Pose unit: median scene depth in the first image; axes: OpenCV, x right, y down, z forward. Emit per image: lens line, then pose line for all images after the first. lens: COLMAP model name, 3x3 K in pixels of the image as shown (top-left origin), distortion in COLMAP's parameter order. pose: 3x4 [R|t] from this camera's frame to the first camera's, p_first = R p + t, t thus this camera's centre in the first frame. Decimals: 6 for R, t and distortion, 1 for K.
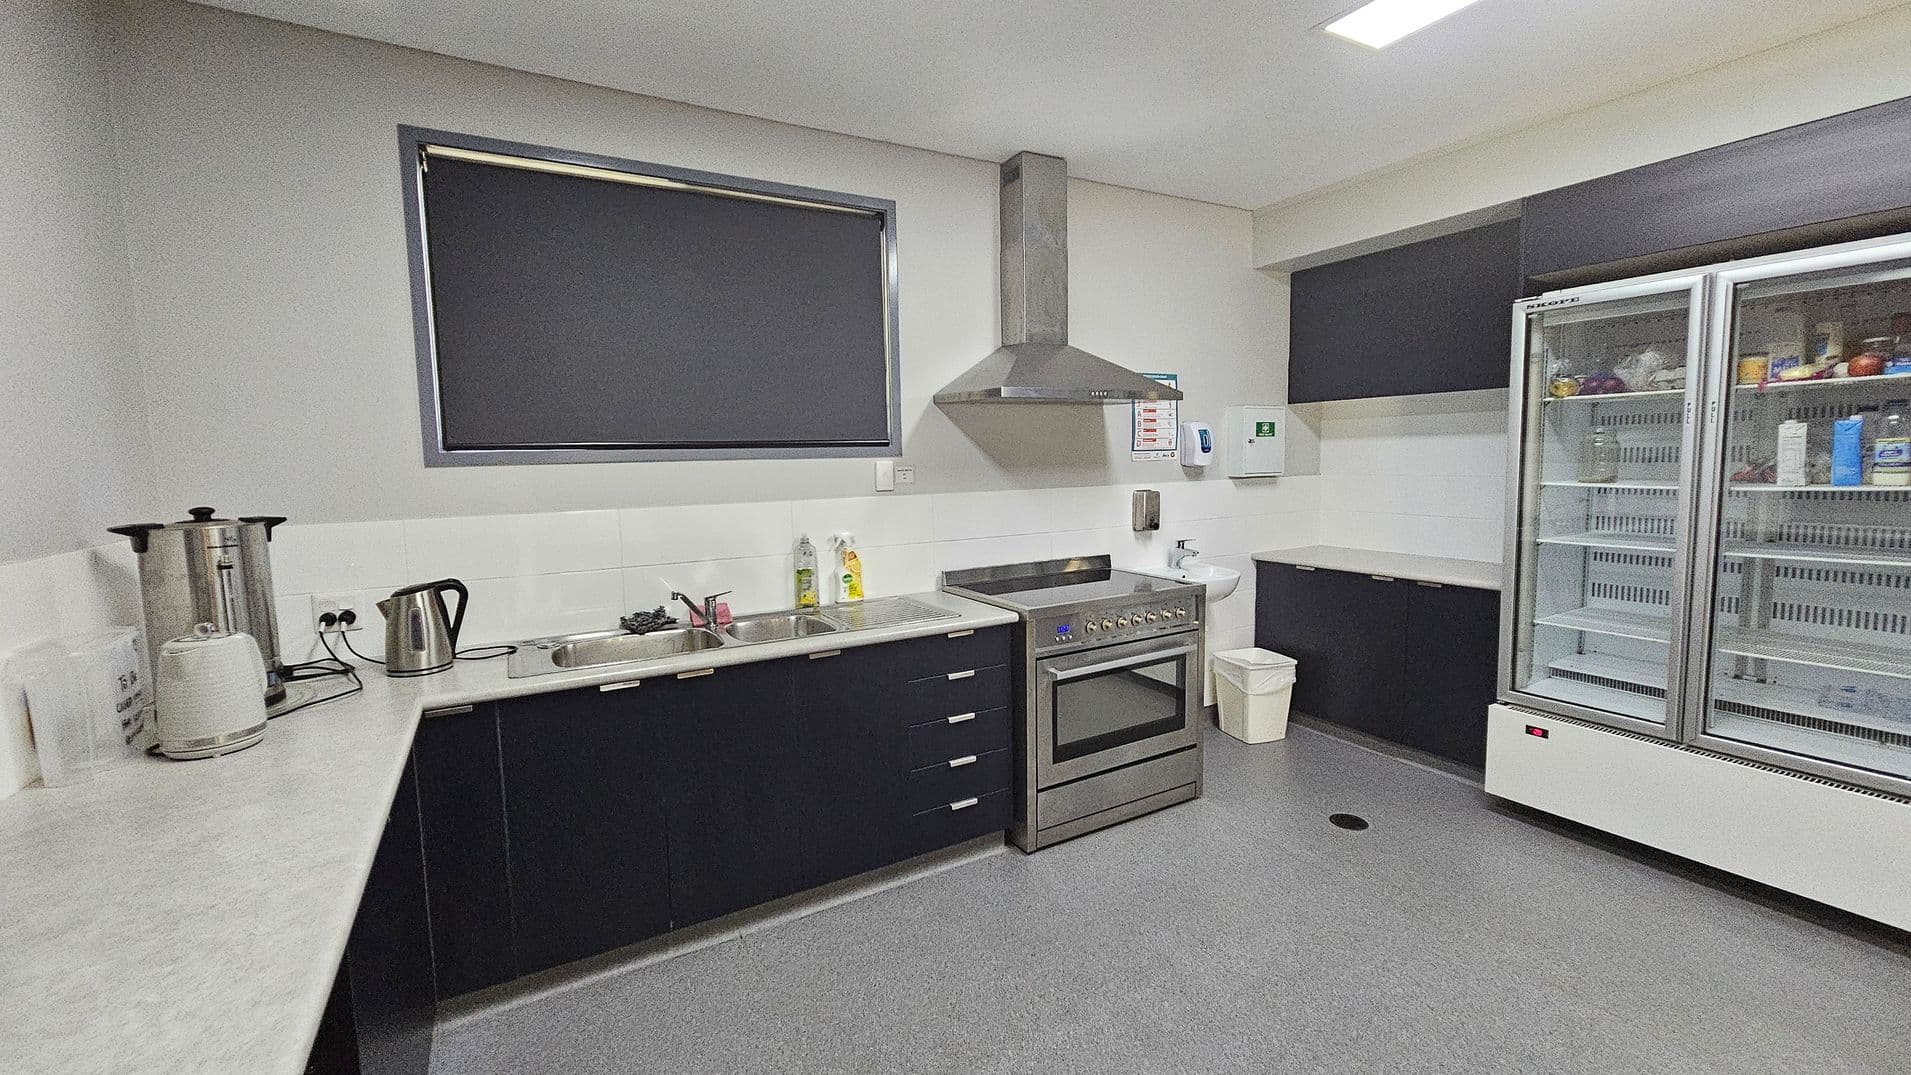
lens RADIAL K [[784.5, 0, 952.7], [0, 784.5, 526.8], [0, 0, 1]] dist [-0.002924, -0.000151]
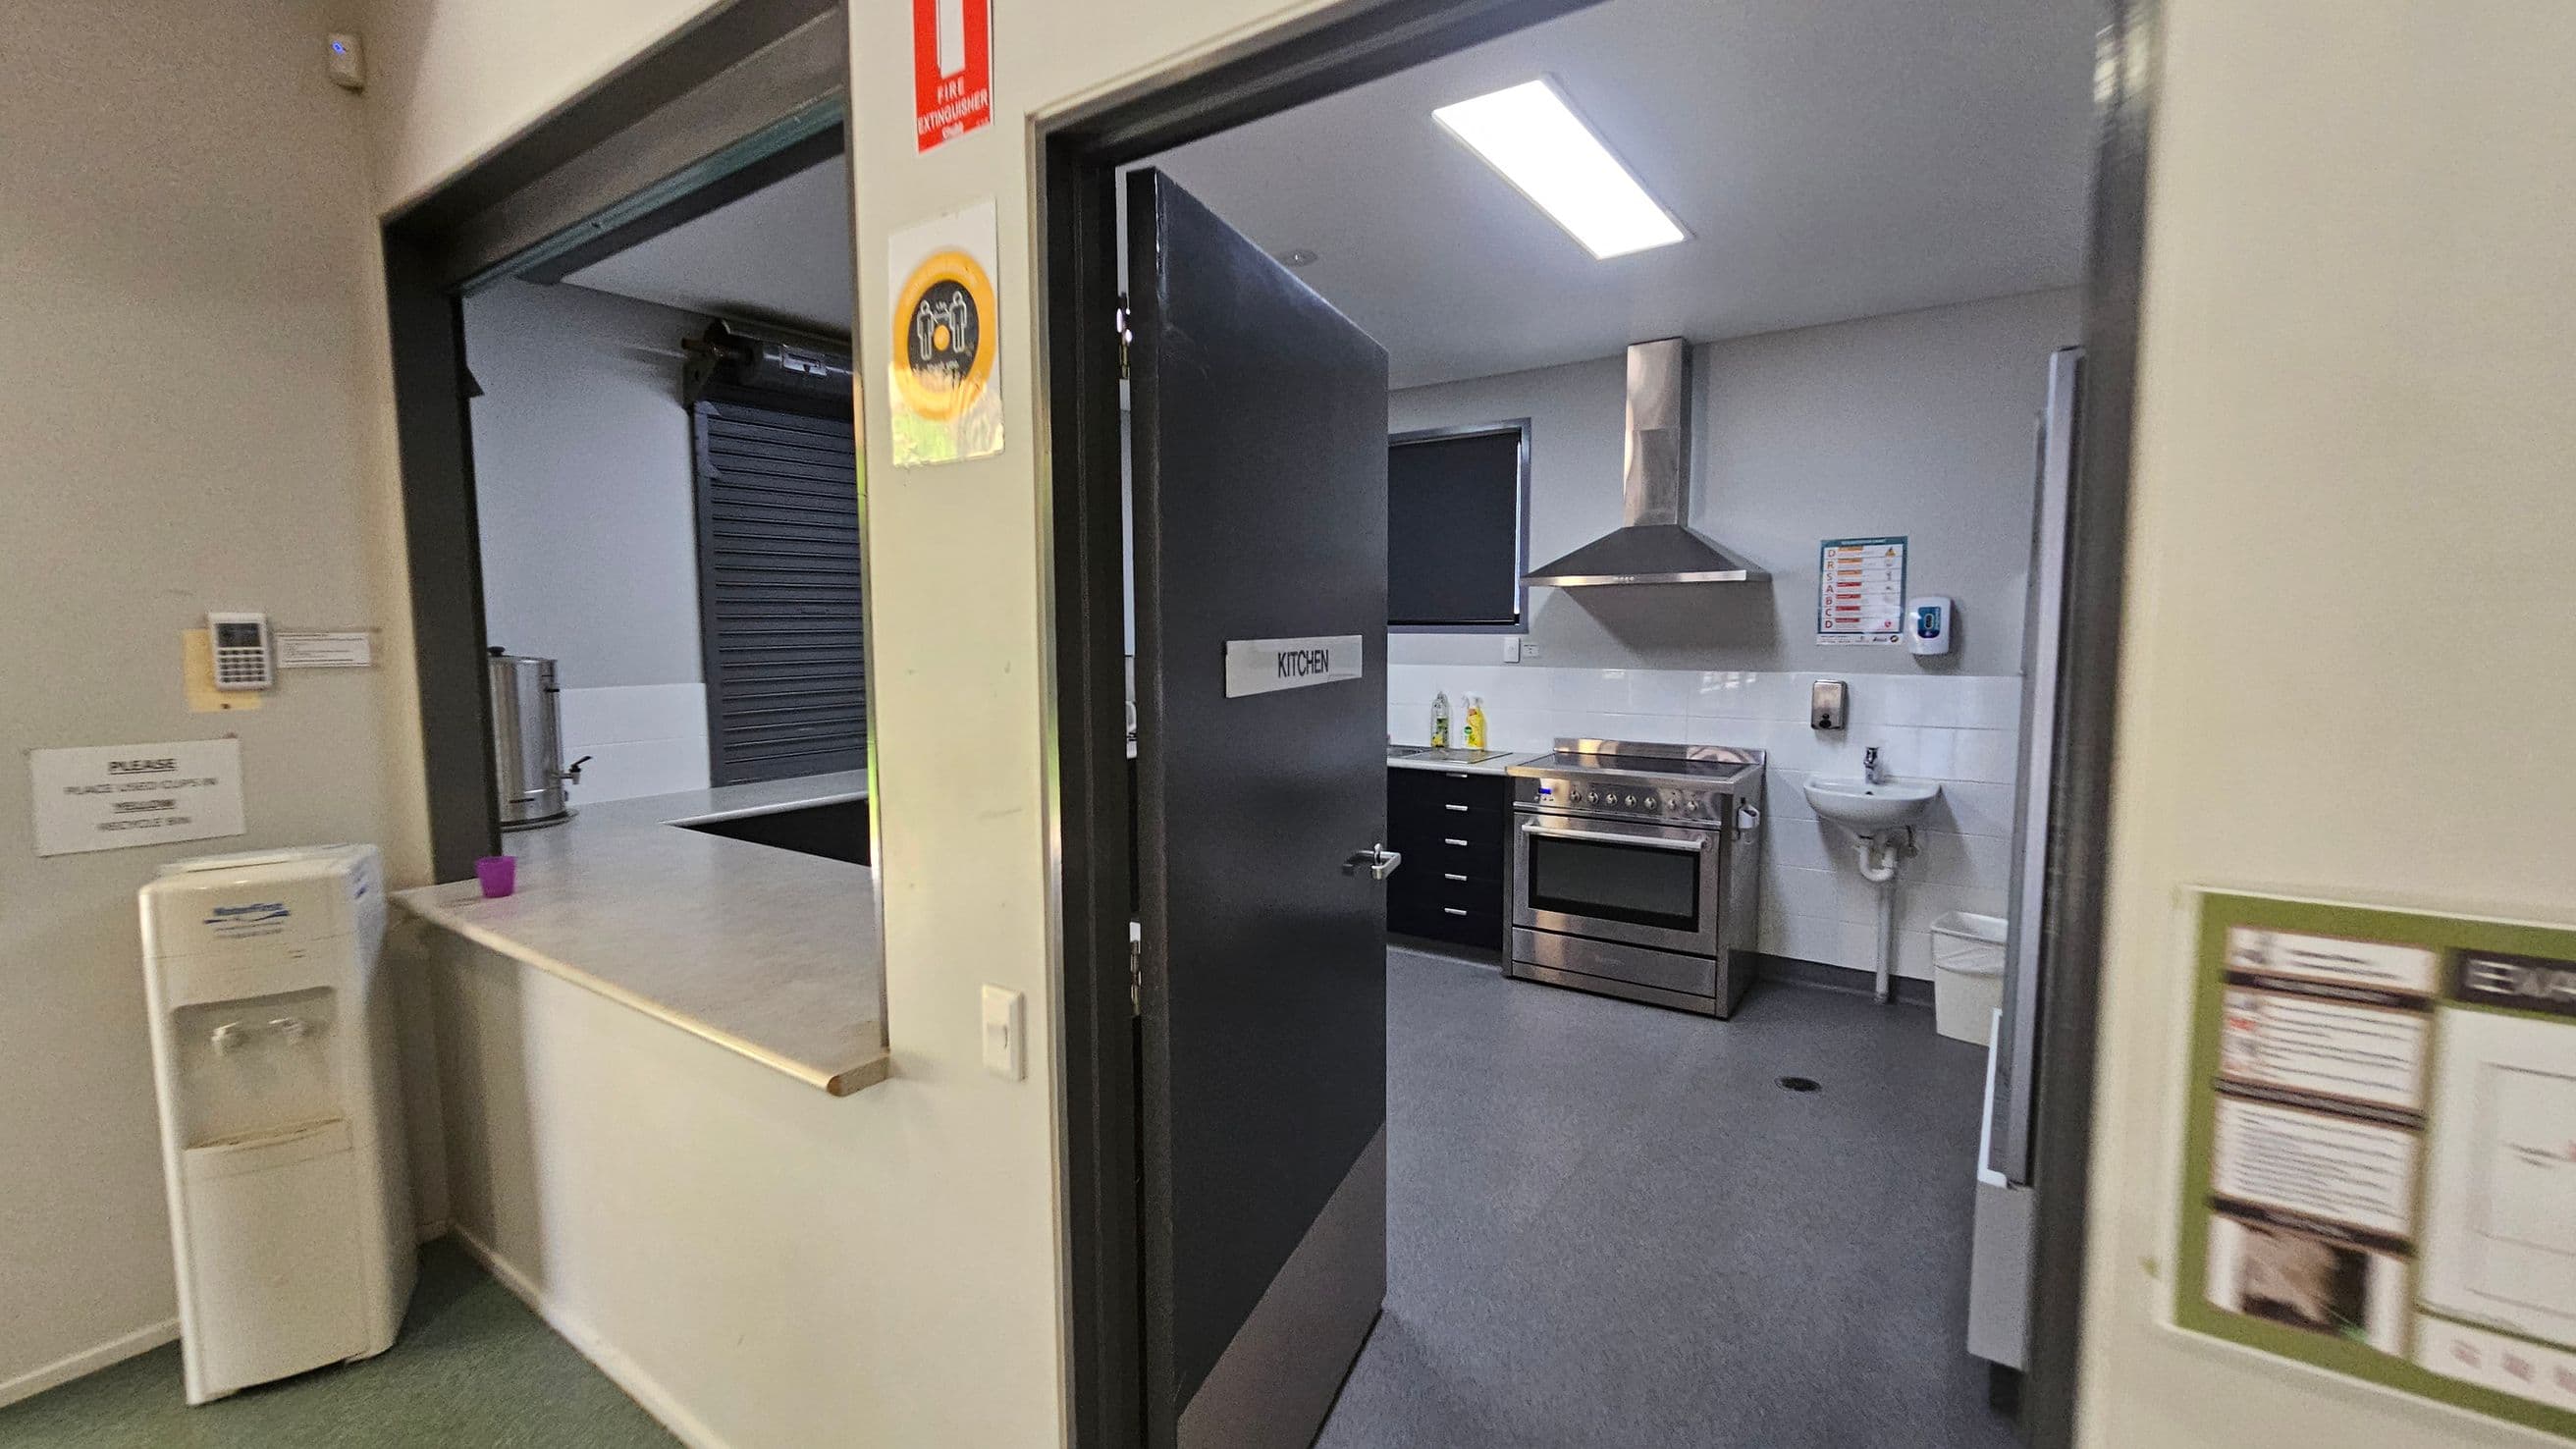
lens RADIAL K [[1057.5, 0, 1274.9], [0, 1057.5, 717.3], [0, 0, 1]] dist [-0.002924, -0.000151]
pose [[0.421458, 0.096152, -0.901736, 1.271705], [-0.089263, 0.993933, 0.064262, -0.035565], [0.902444, 0.053408, 0.427483, -0.001755]]
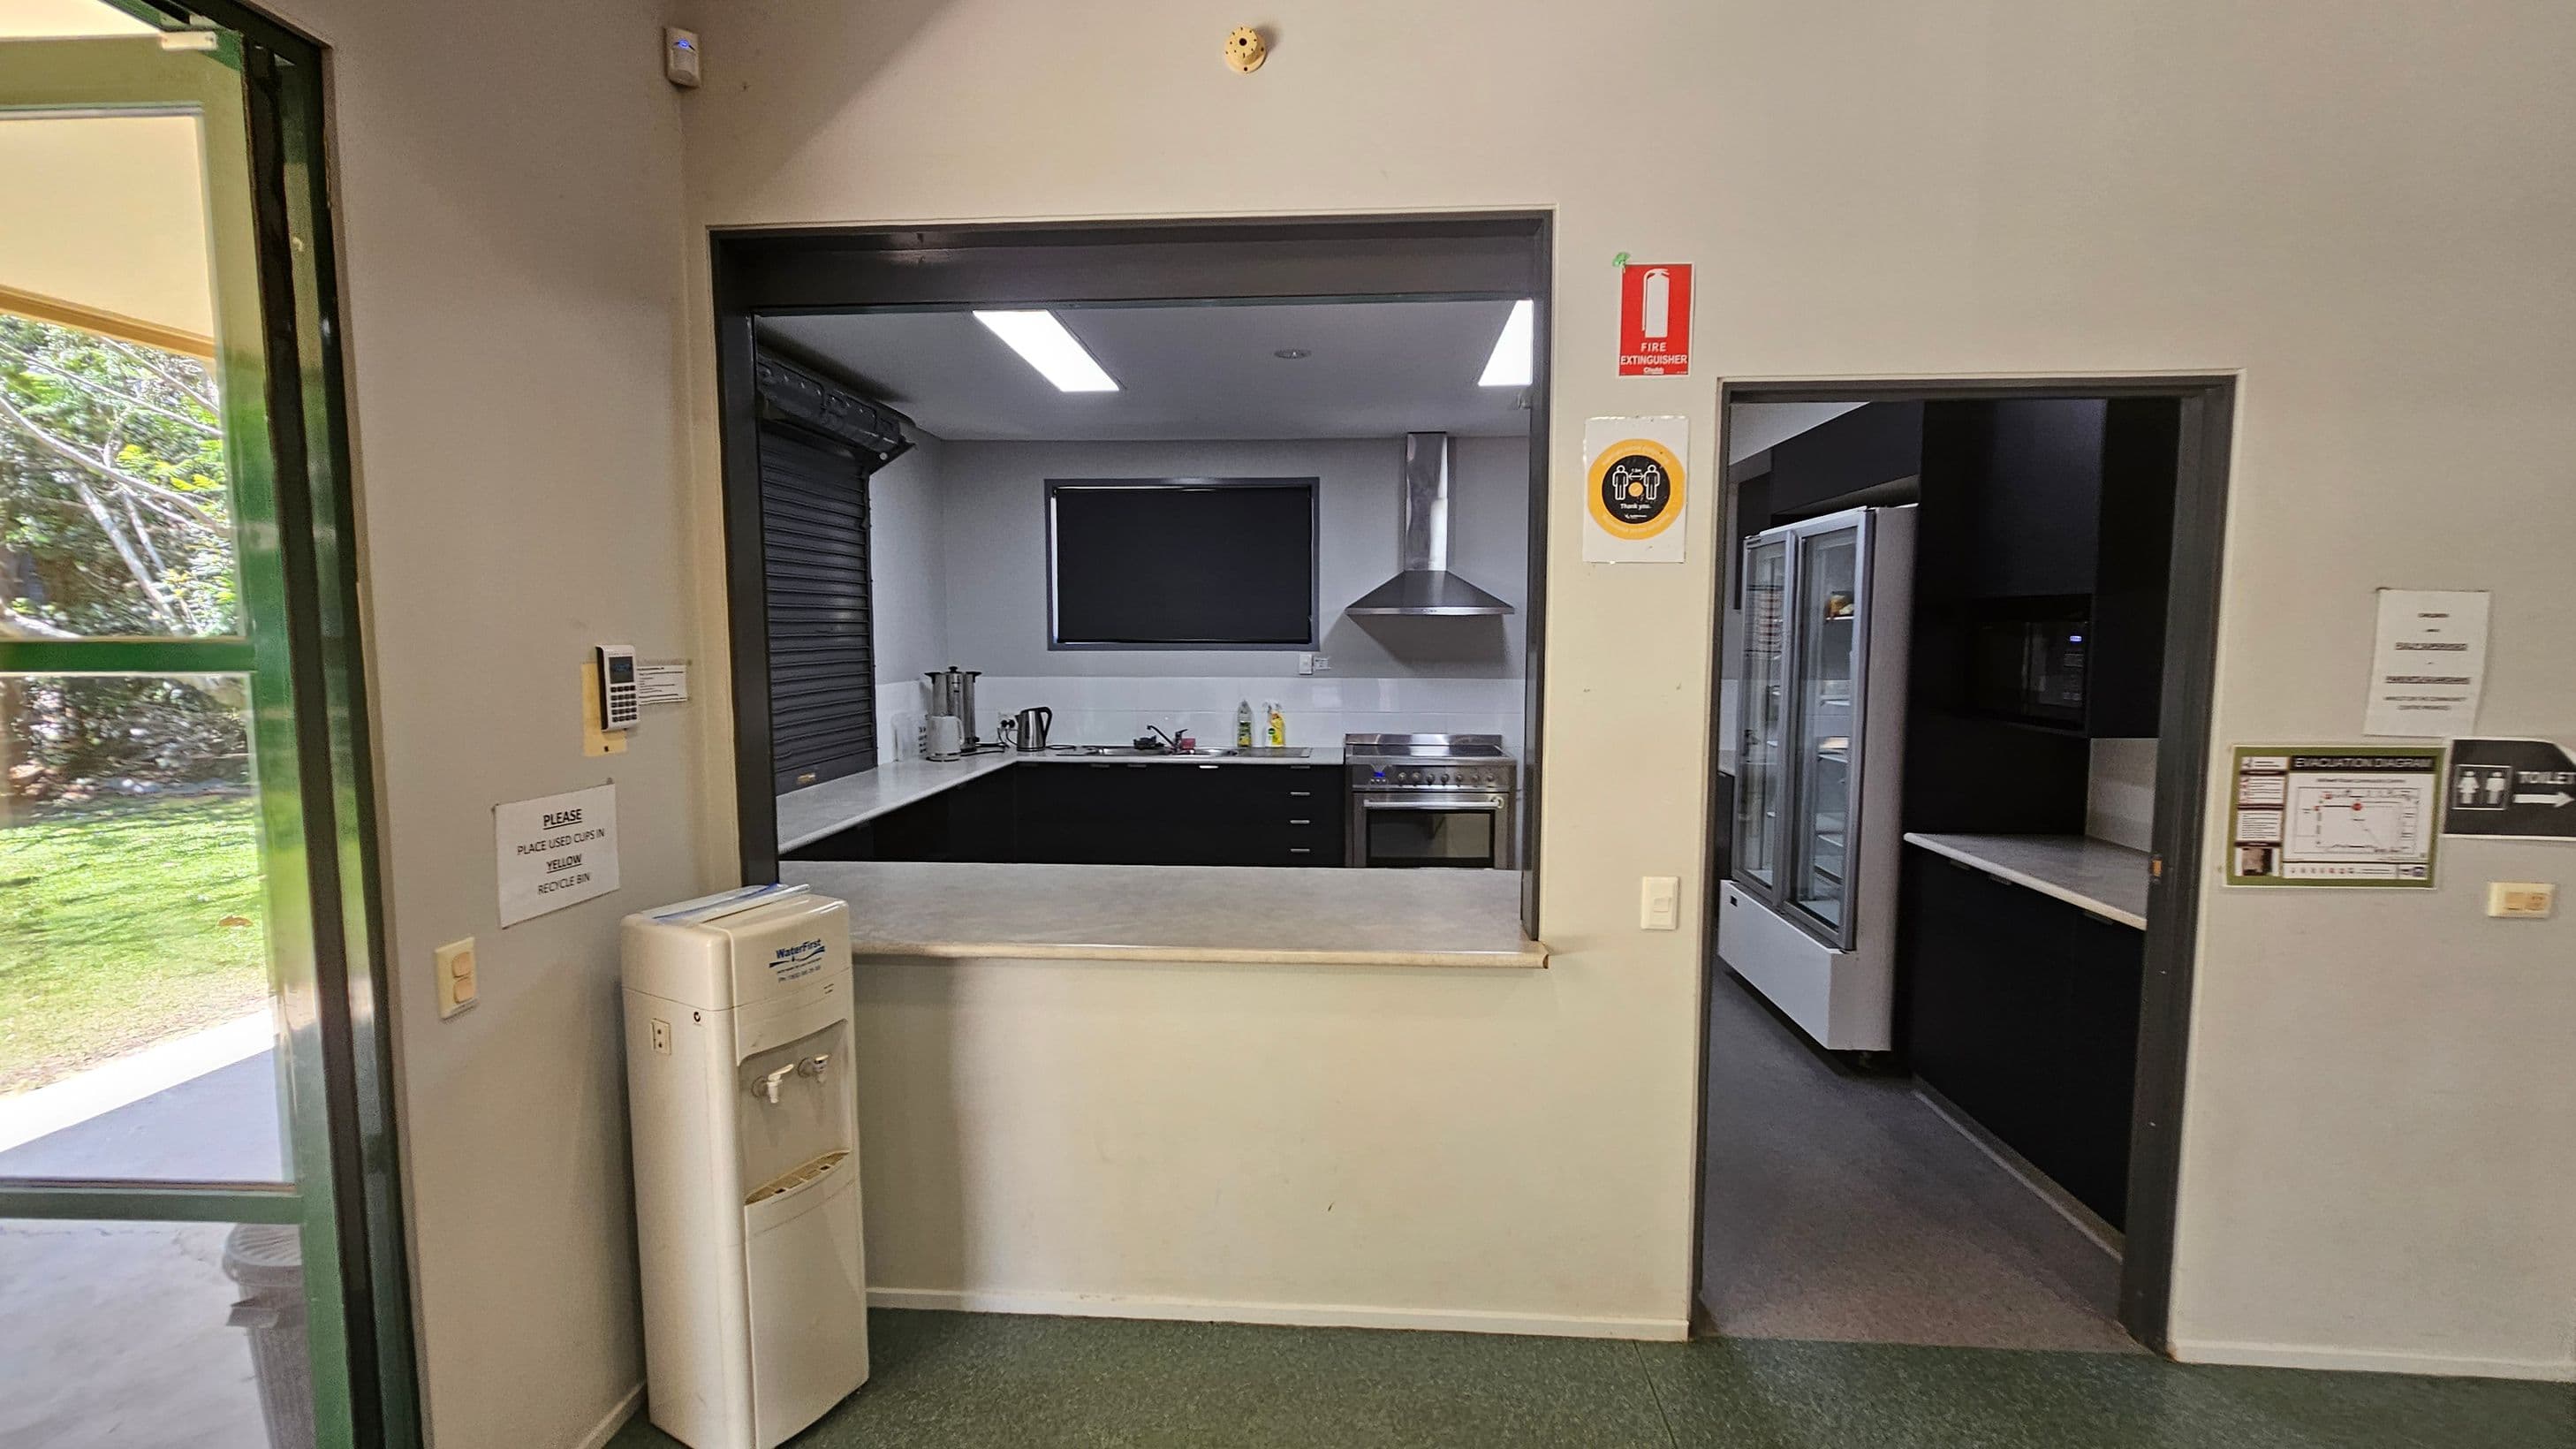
lens RADIAL K [[1057.6, 0, 1279.1], [0, 1057.6, 720.4], [0, 0, 1]] dist [-0.002924, -0.000151]
pose [[0.831630, 0.065742, -0.551424, 1.008199], [-0.069077, 0.997502, 0.014746, 0.014362], [0.551017, 0.025828, 0.834095, -0.695301]]
